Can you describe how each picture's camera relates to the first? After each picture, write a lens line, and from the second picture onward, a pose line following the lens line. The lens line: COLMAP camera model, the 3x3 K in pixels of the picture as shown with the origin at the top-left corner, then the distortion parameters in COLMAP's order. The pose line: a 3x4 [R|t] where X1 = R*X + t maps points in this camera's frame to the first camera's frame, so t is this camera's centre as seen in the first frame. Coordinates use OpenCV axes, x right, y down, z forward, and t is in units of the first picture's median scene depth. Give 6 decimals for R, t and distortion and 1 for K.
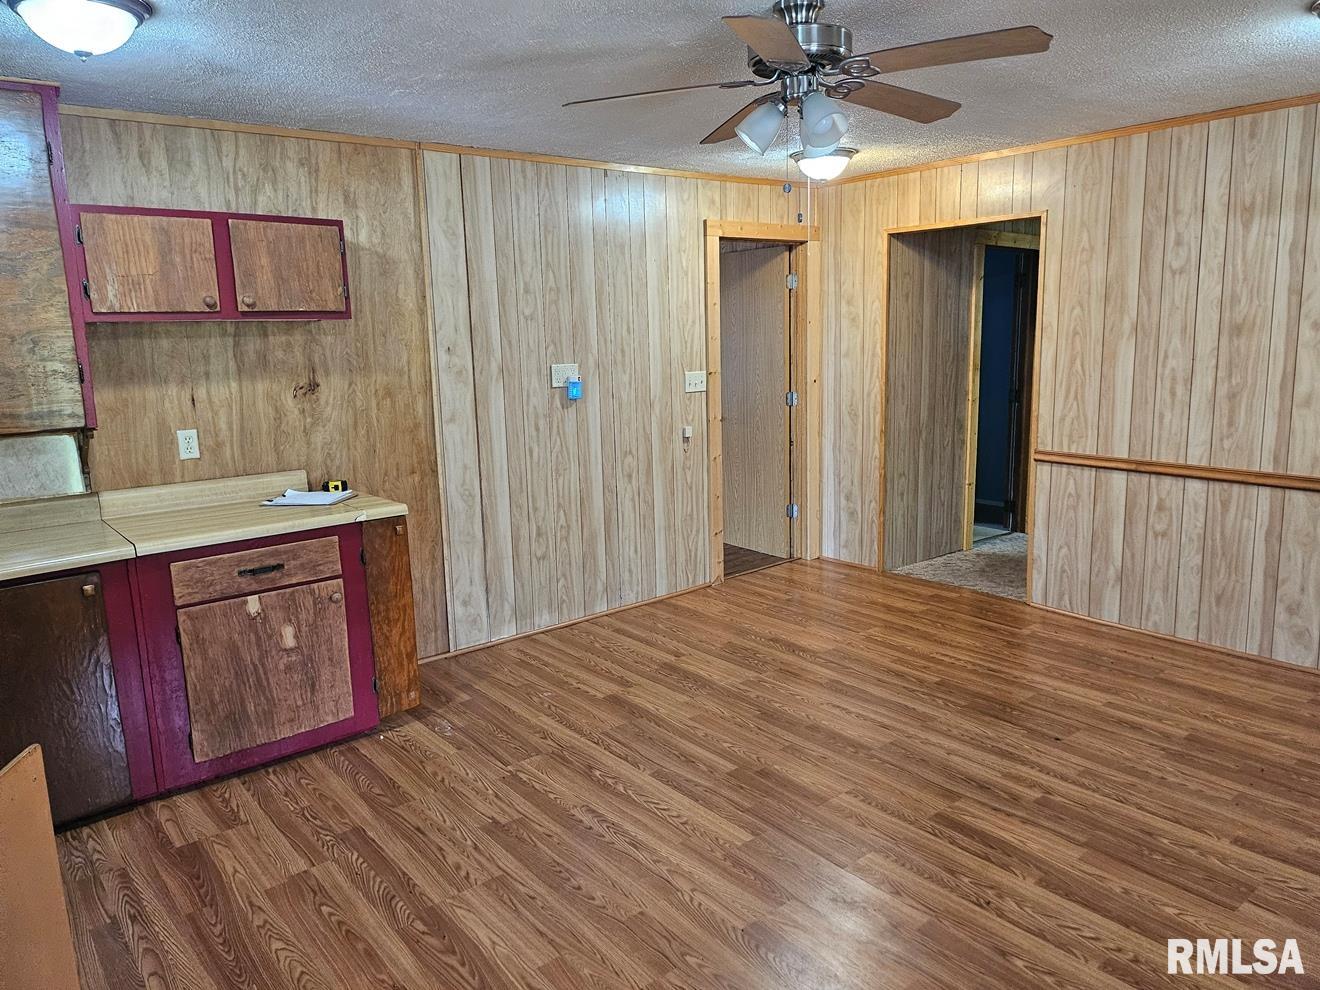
lens RADIAL K [[932.1, 0, 658.2], [0, 932.1, 487.7], [0, 0, 1]] dist [0.098385, -0.104620]
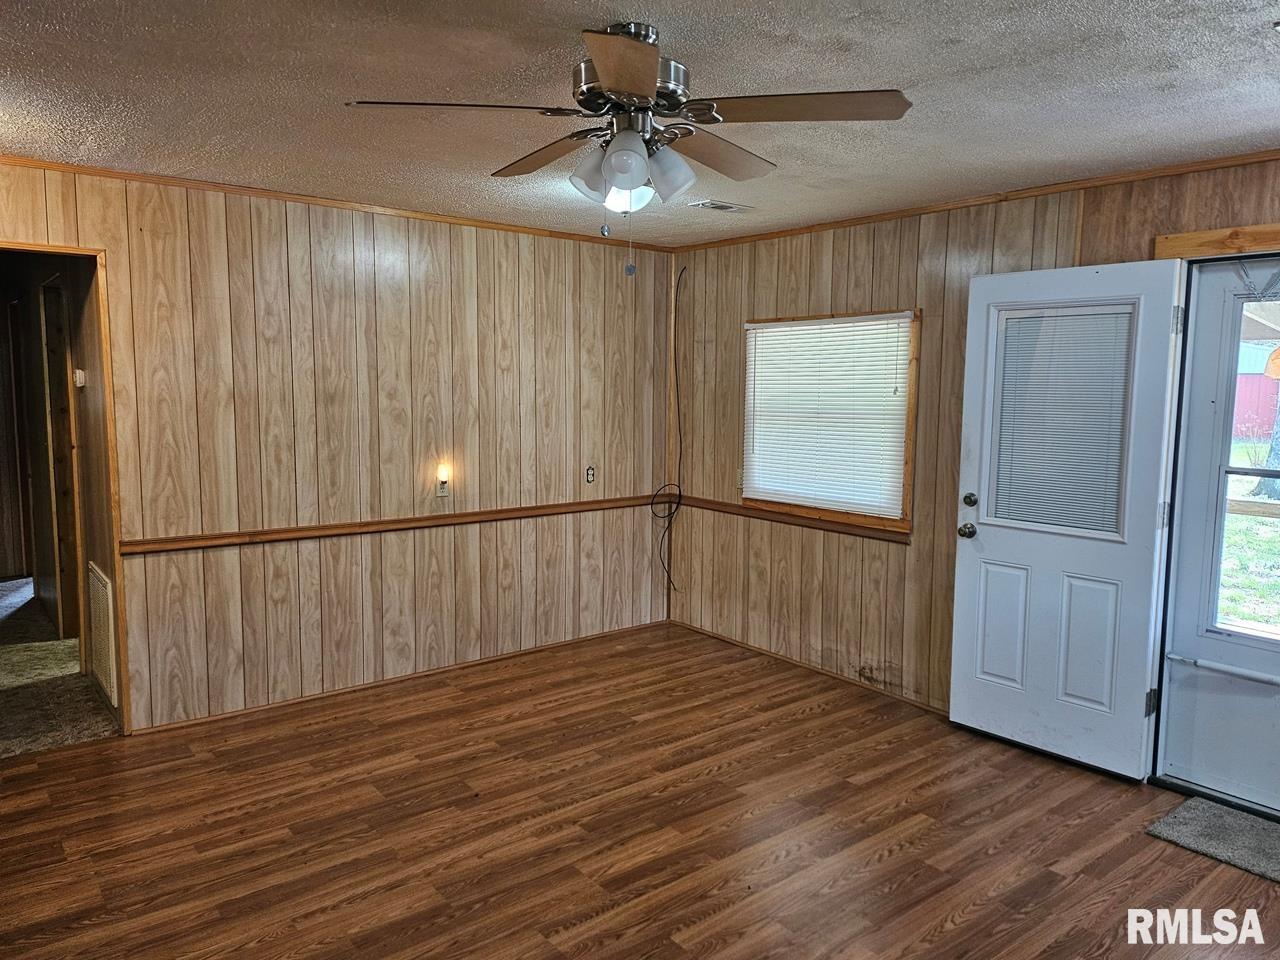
lens RADIAL K [[903.9, 0, 638.3], [0, 903.9, 473.0], [0, 0, 1]] dist [0.098385, -0.104620]
pose [[-0.005159, -0.072383, 0.997364, -0.430729], [0.159376, 0.984568, 0.072279, -0.095285], [-0.987204, 0.159329, 0.006457, 0.621271]]
